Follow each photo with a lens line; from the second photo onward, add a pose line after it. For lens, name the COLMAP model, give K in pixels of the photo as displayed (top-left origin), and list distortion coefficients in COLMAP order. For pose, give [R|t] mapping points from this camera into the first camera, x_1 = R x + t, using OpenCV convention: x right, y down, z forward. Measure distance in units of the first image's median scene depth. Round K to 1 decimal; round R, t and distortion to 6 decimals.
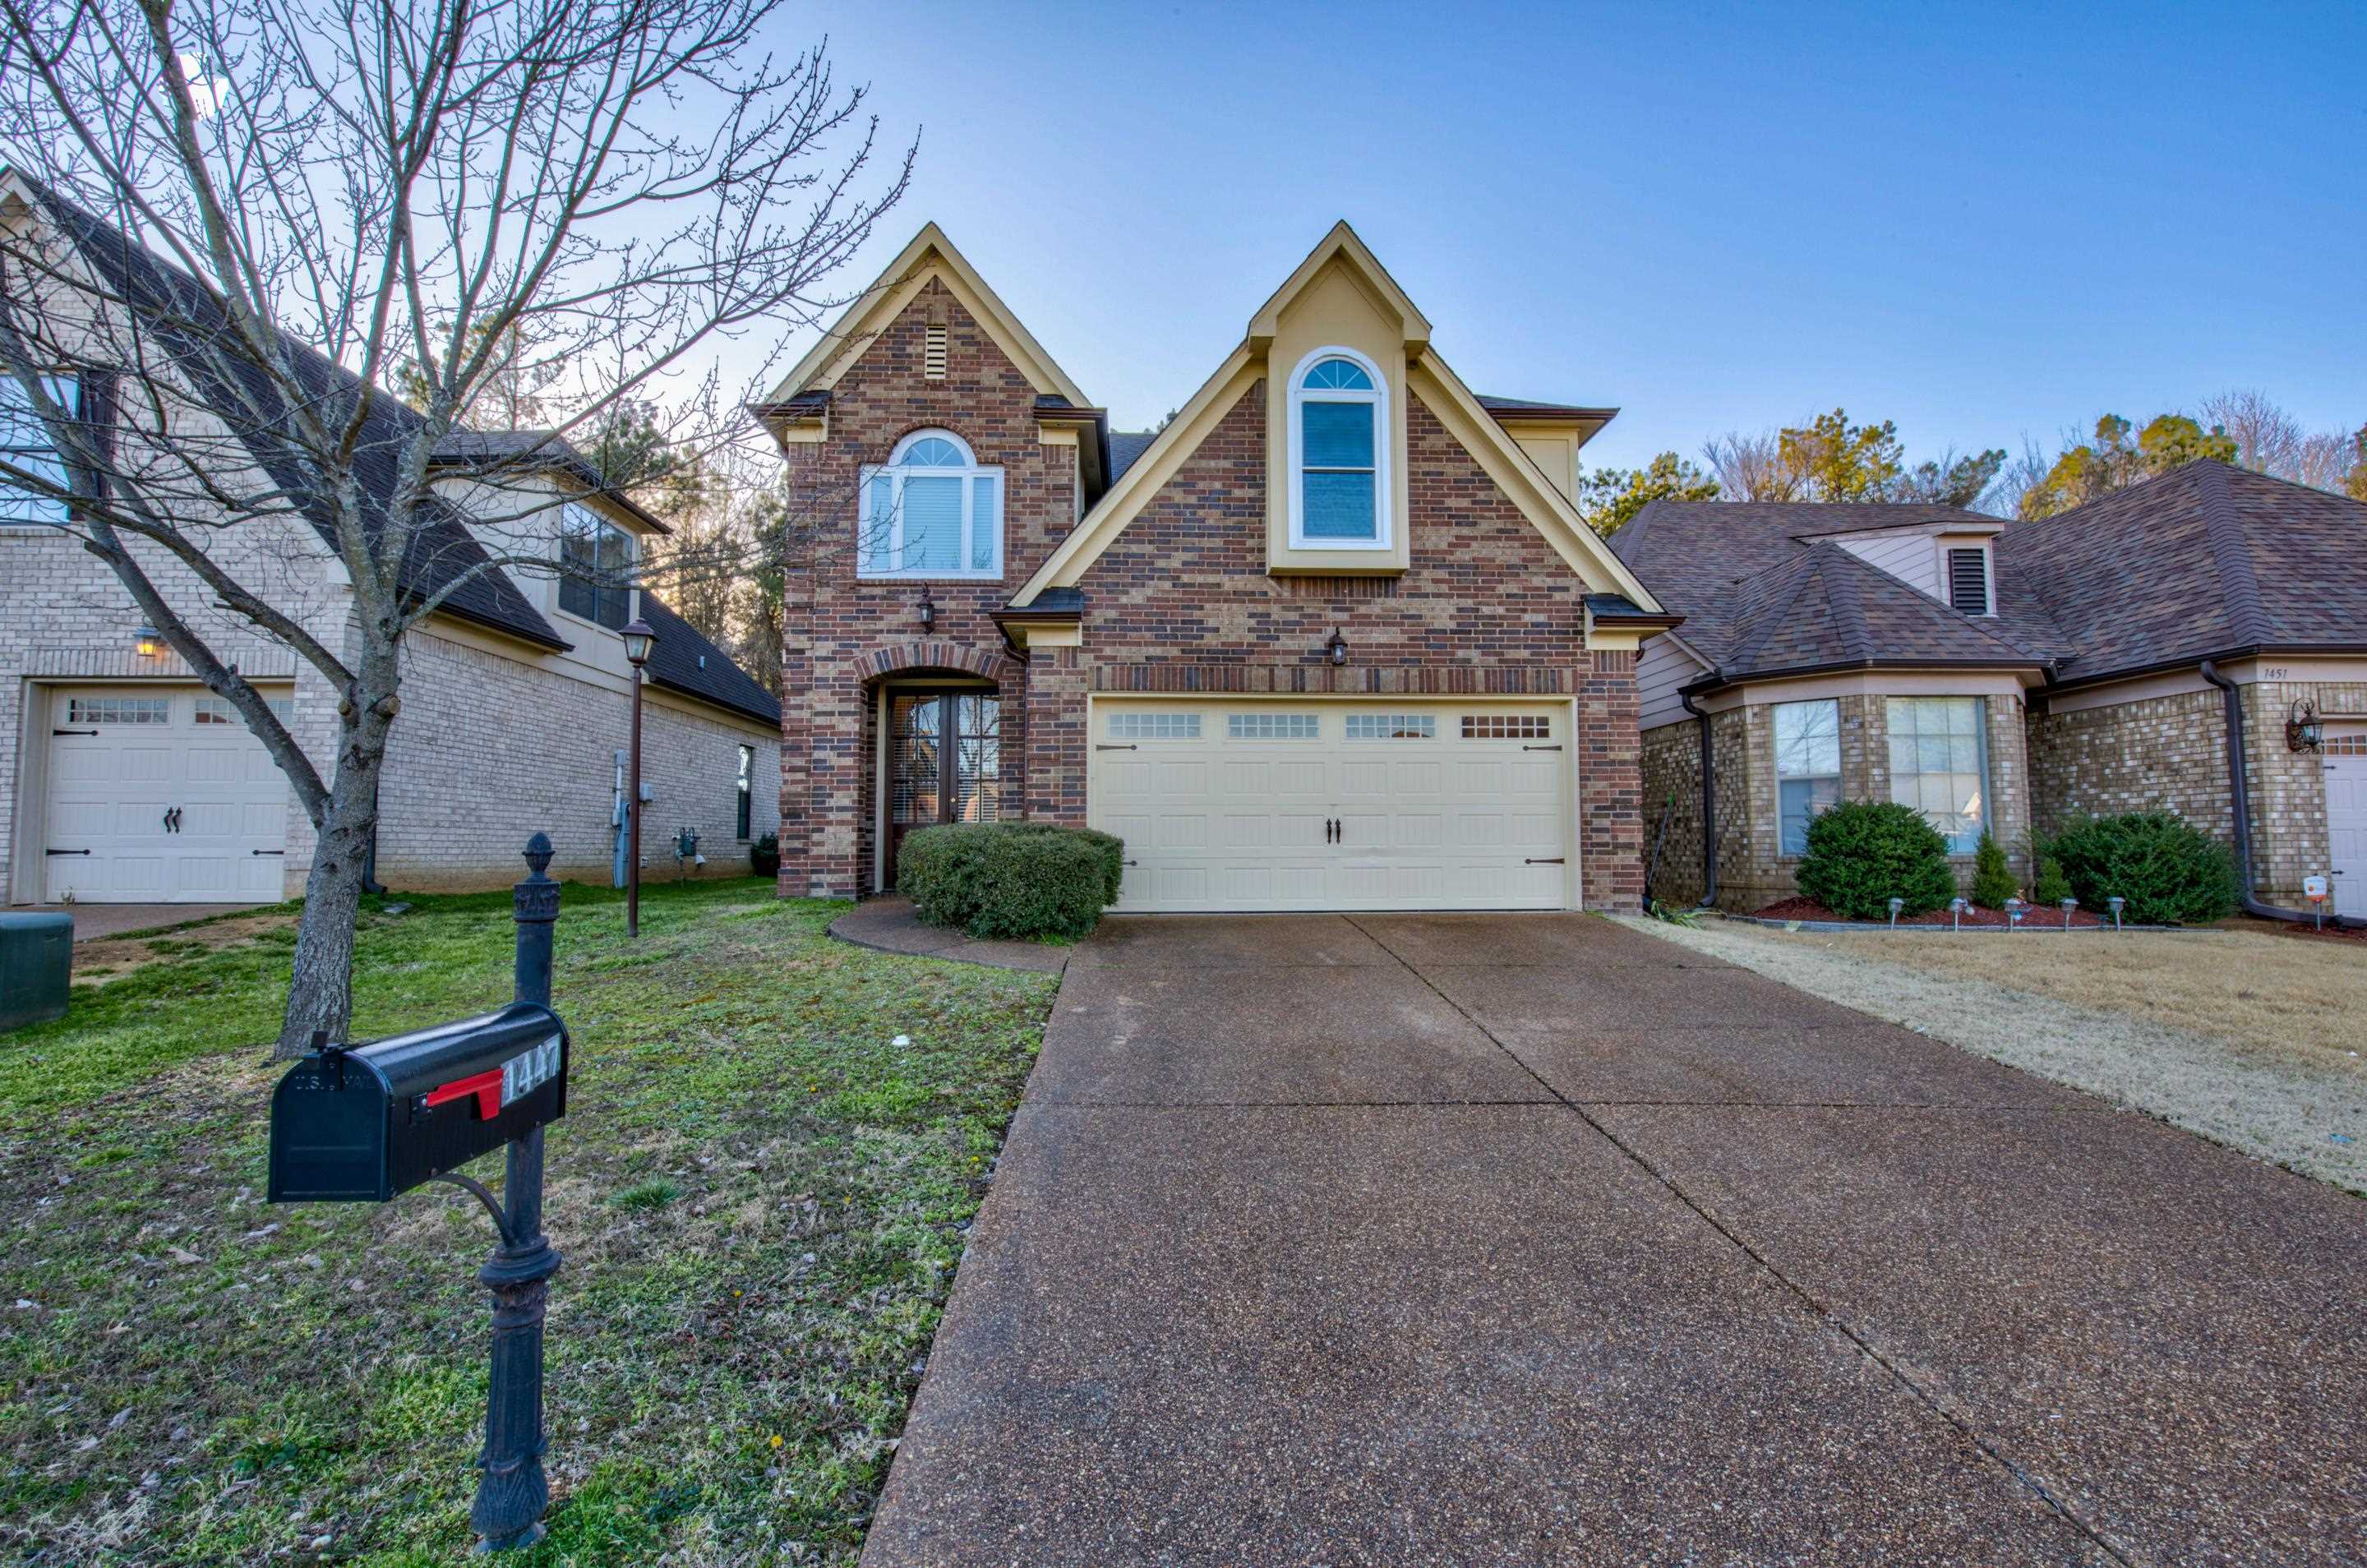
lens RADIAL K [[1004.0, 0, 1173.6], [0, 1004.0, 786.0], [0, 0, 1]] dist [-0.000575, 0.000673]
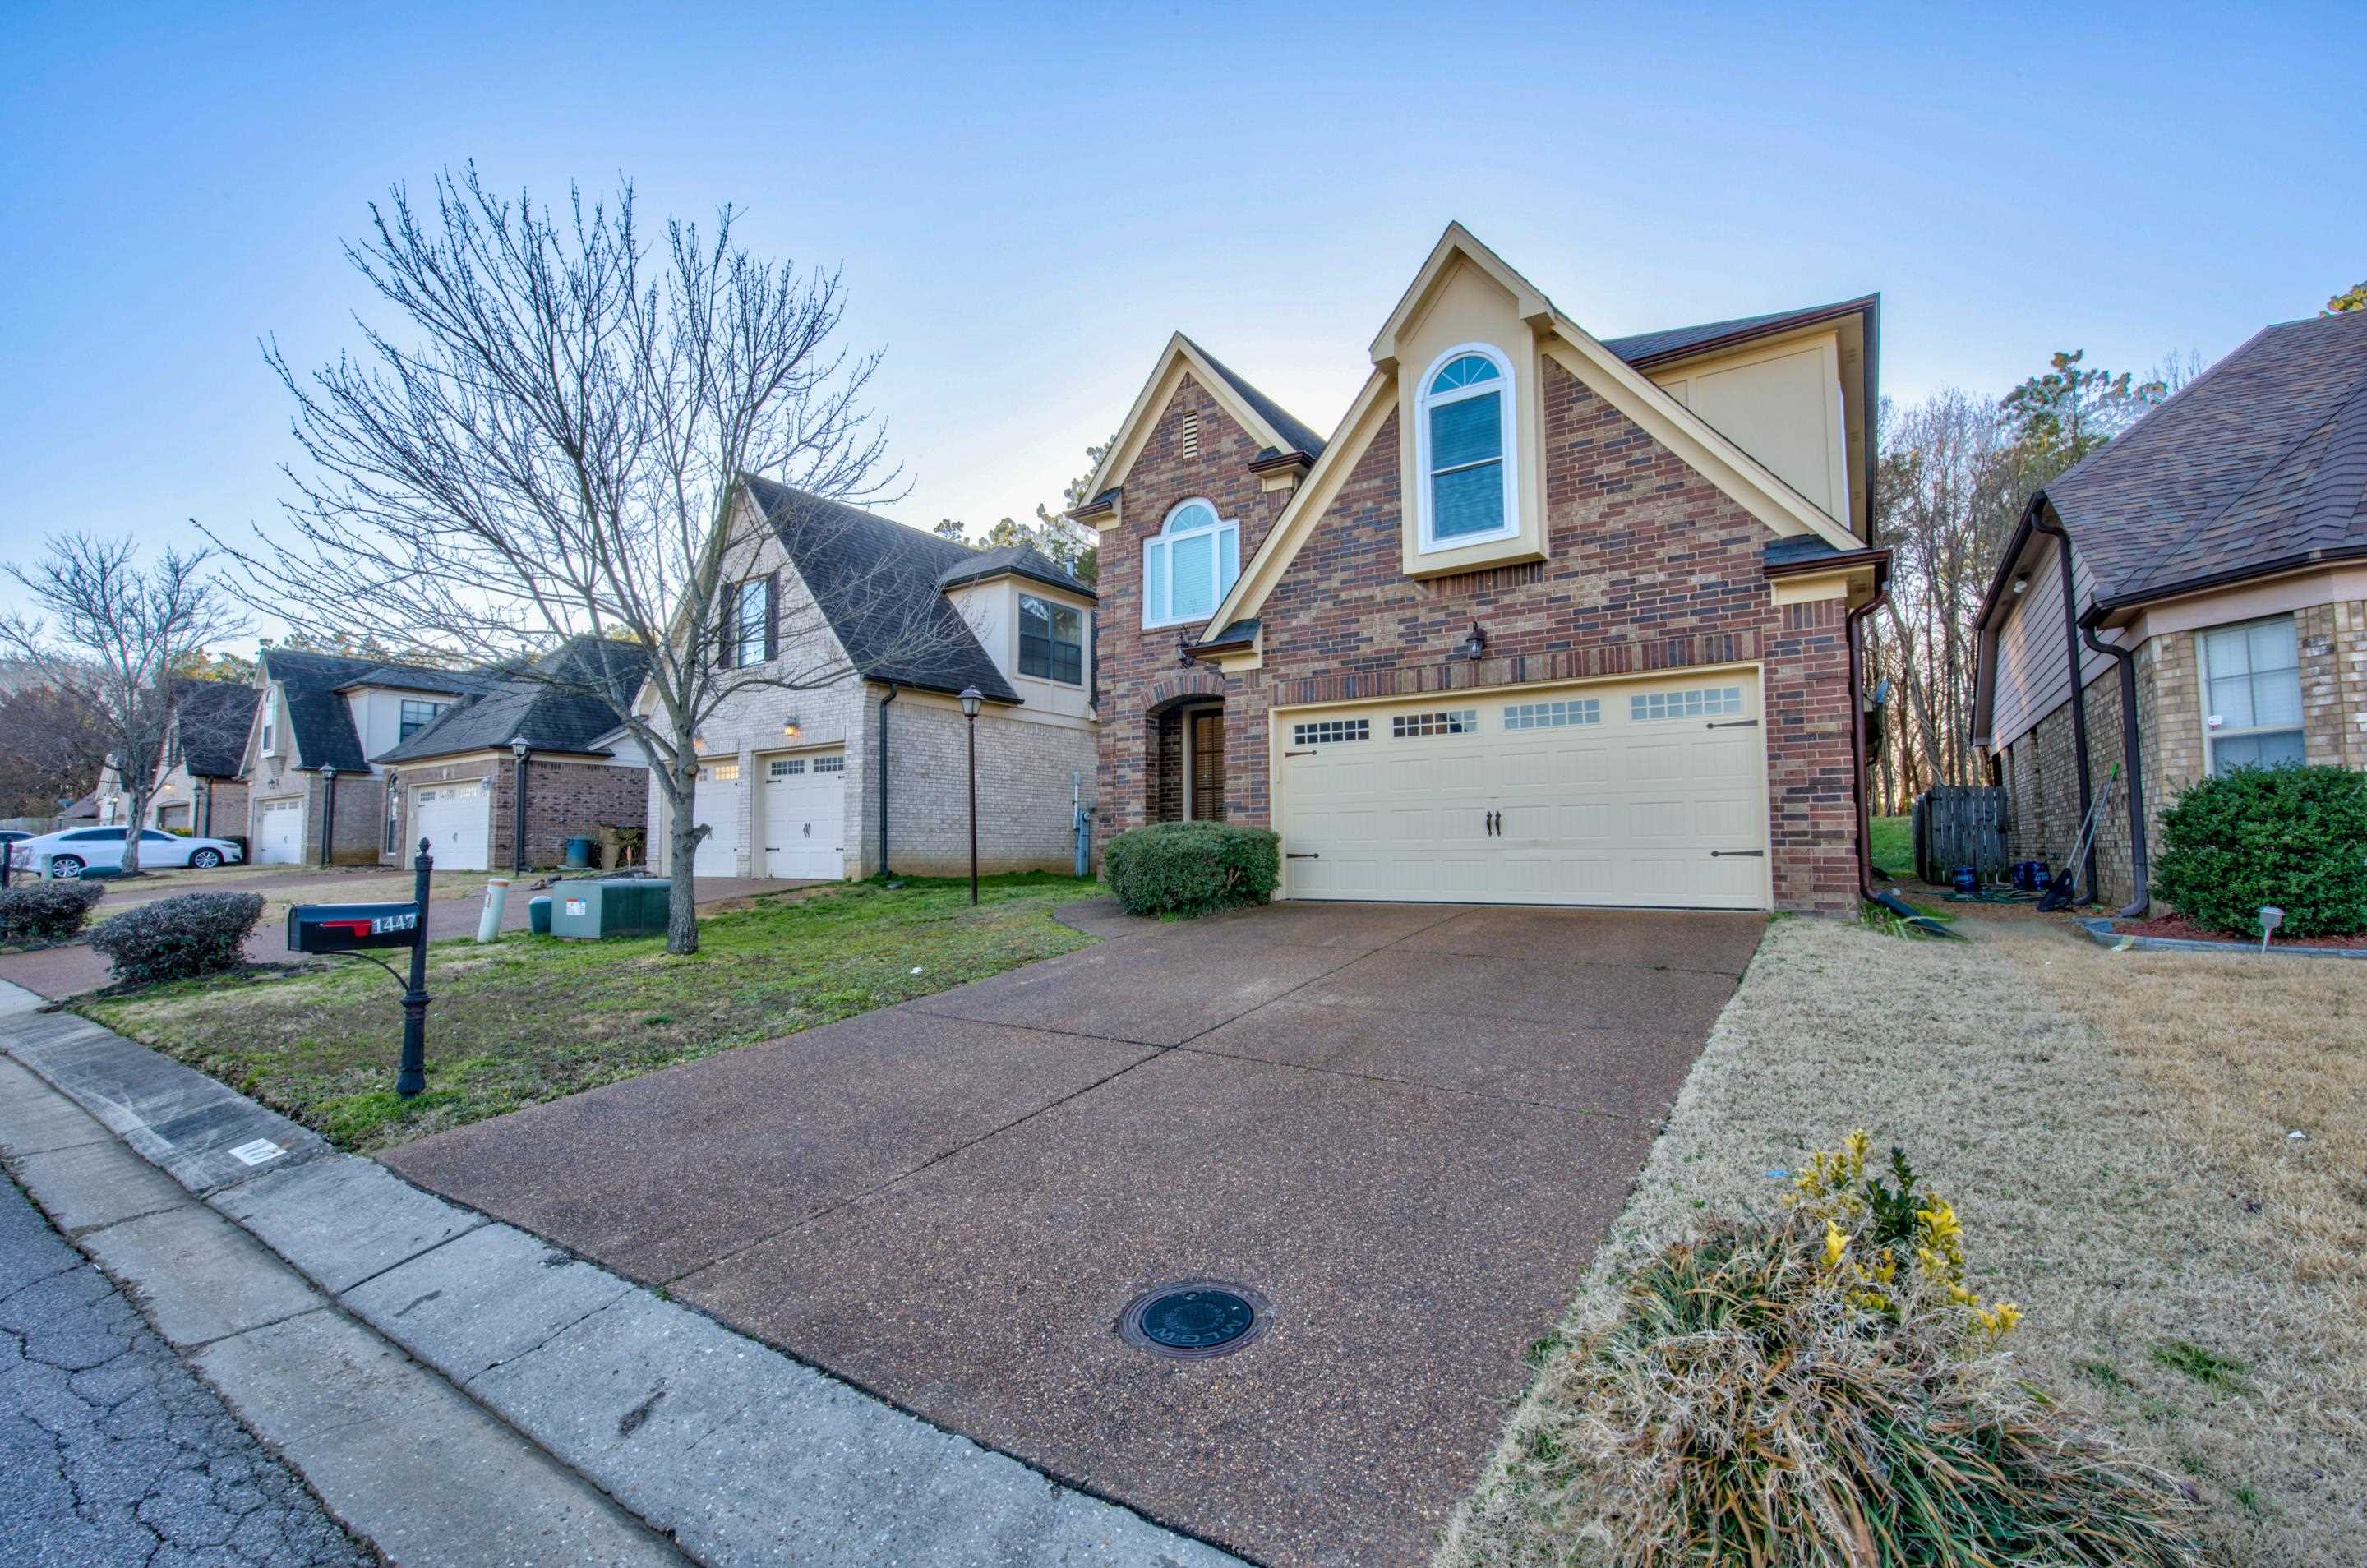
lens RADIAL K [[1004.0, 0, 1174.9], [0, 1004.0, 783.1], [0, 0, 1]] dist [-0.000575, 0.000673]
pose [[0.803152, -0.043080, -0.594215, 0.502735], [0.043773, 0.998954, -0.013259, 0.003737], [0.594164, -0.015361, 0.804197, 0.008266]]
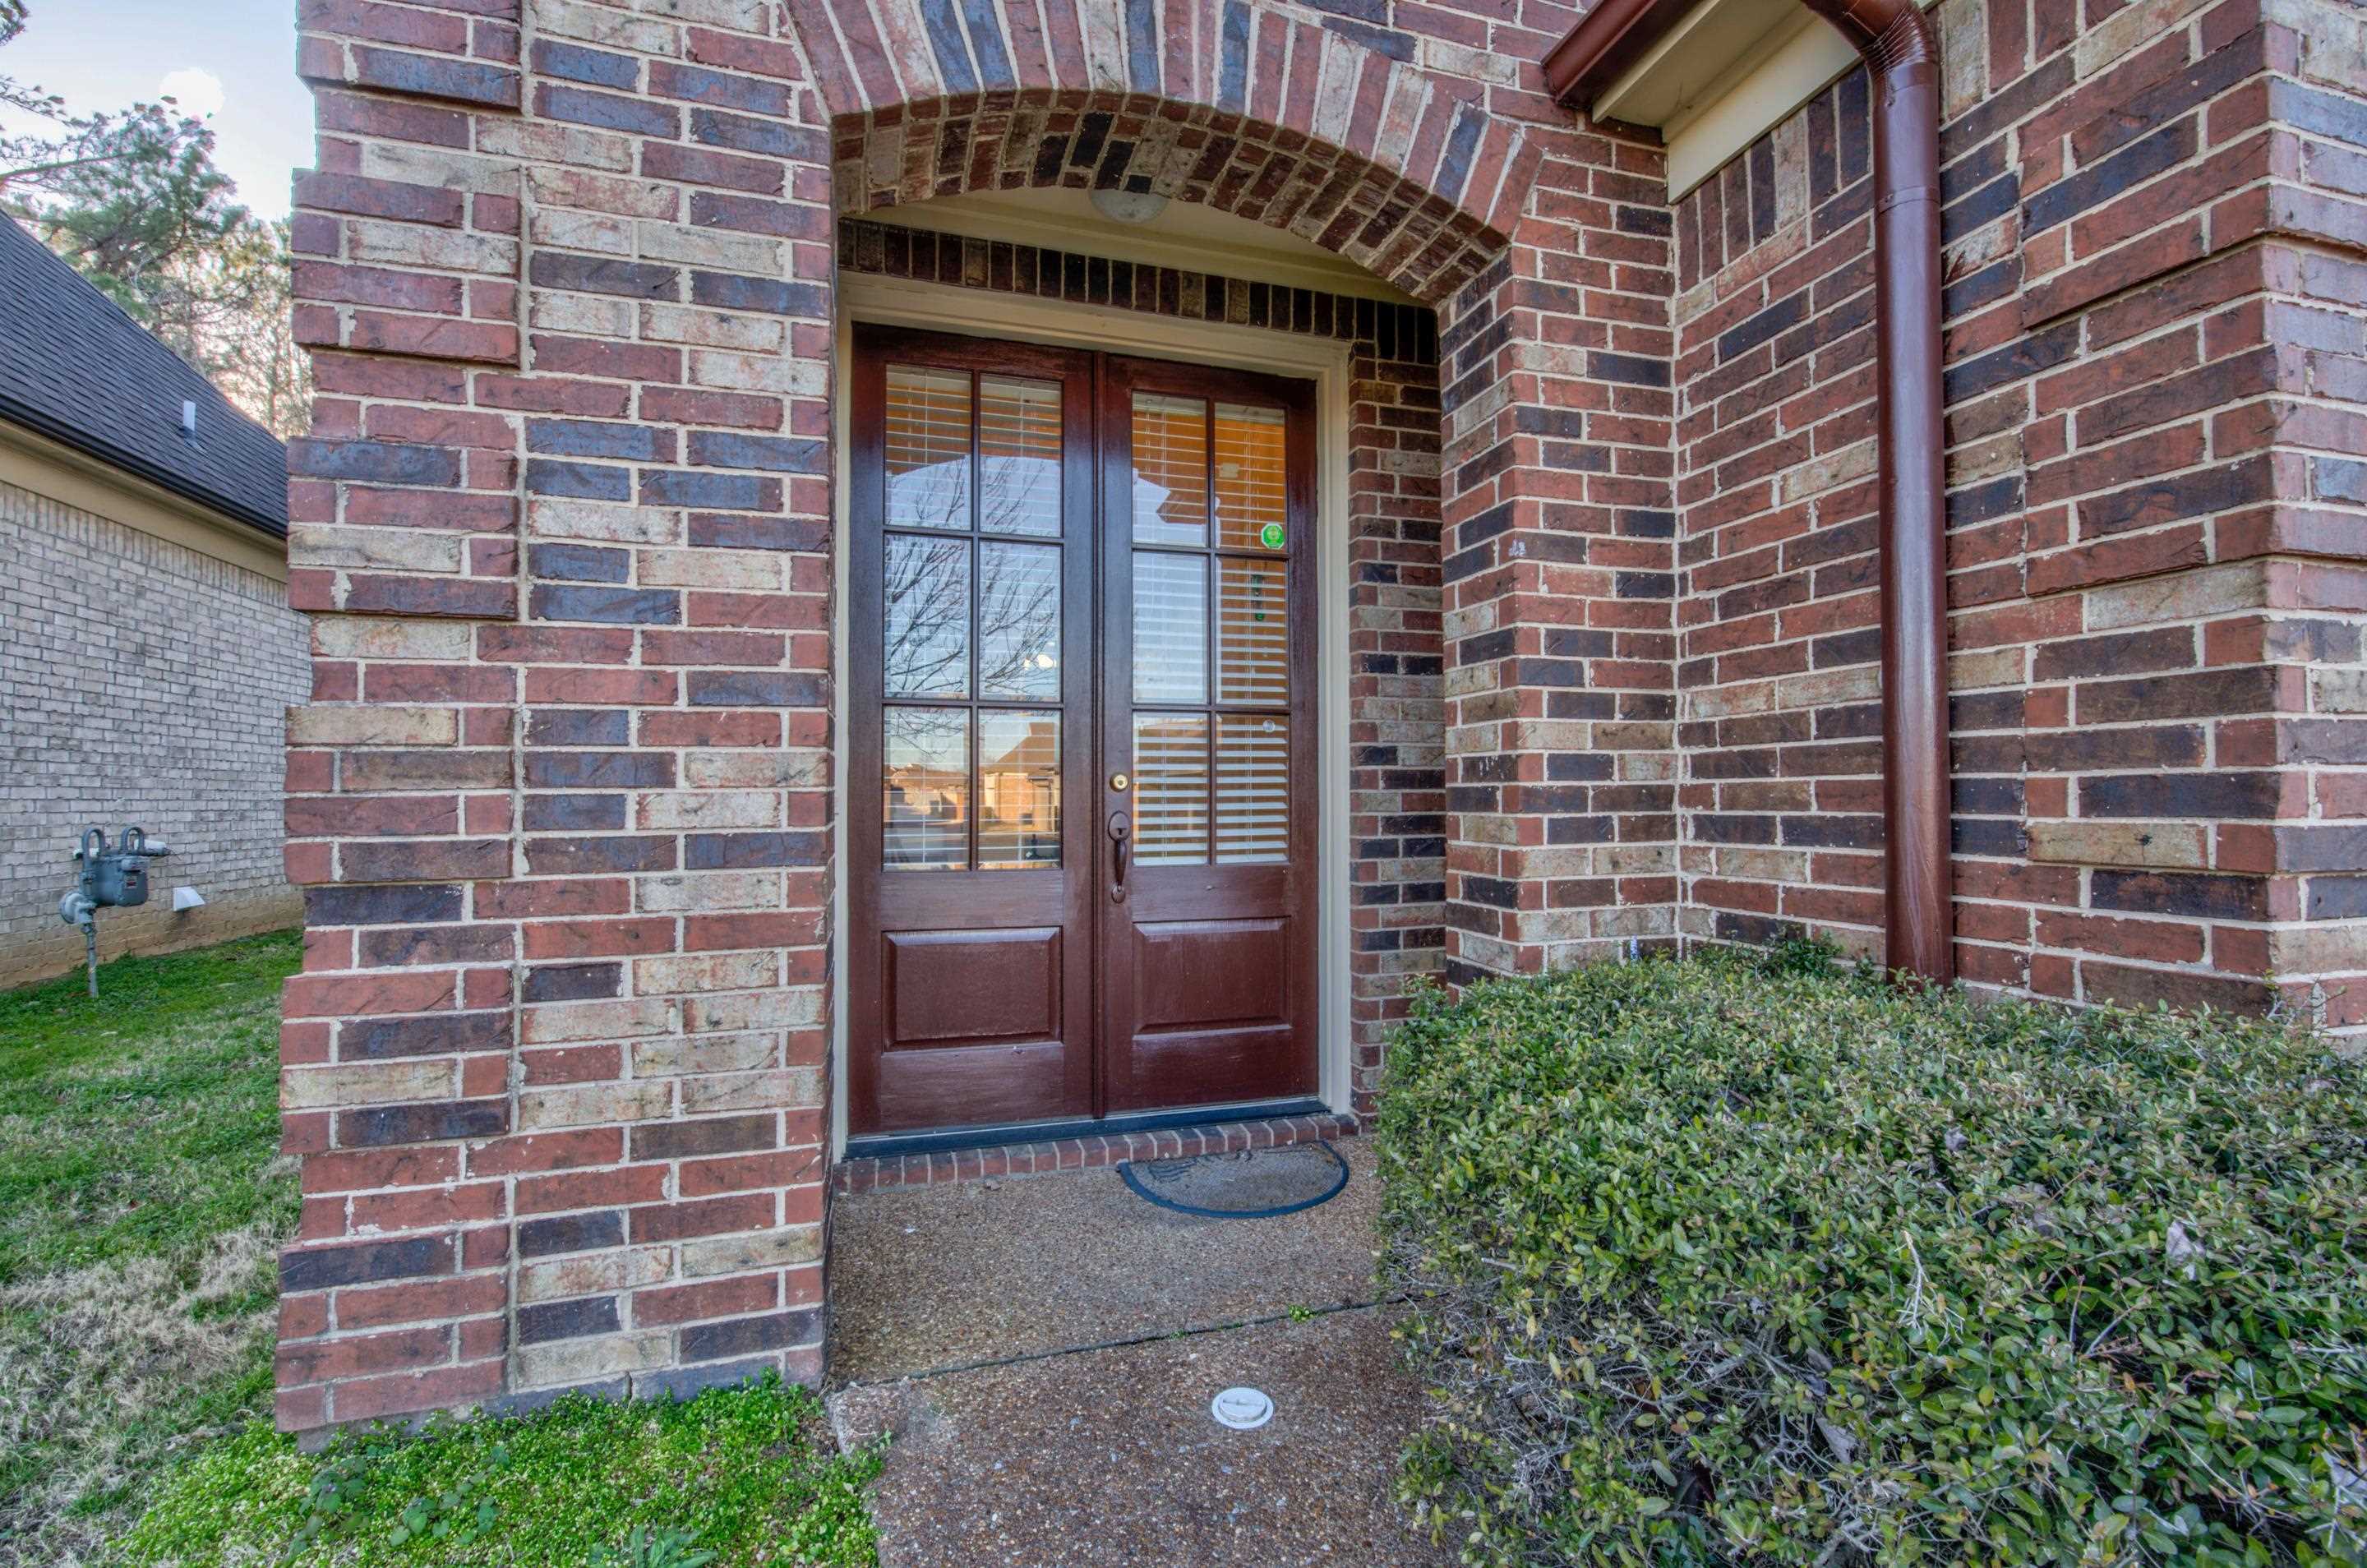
lens RADIAL K [[1004.0, 0, 1190.7], [0, 1004.0, 782.1], [0, 0, 1]] dist [-0.000575, 0.000673]
pose [[0.965858, 0.005959, 0.259004, -0.321475], [-0.018373, 0.998794, 0.045537, 0.002381], [-0.258420, -0.048741, 0.964802, 0.878210]]
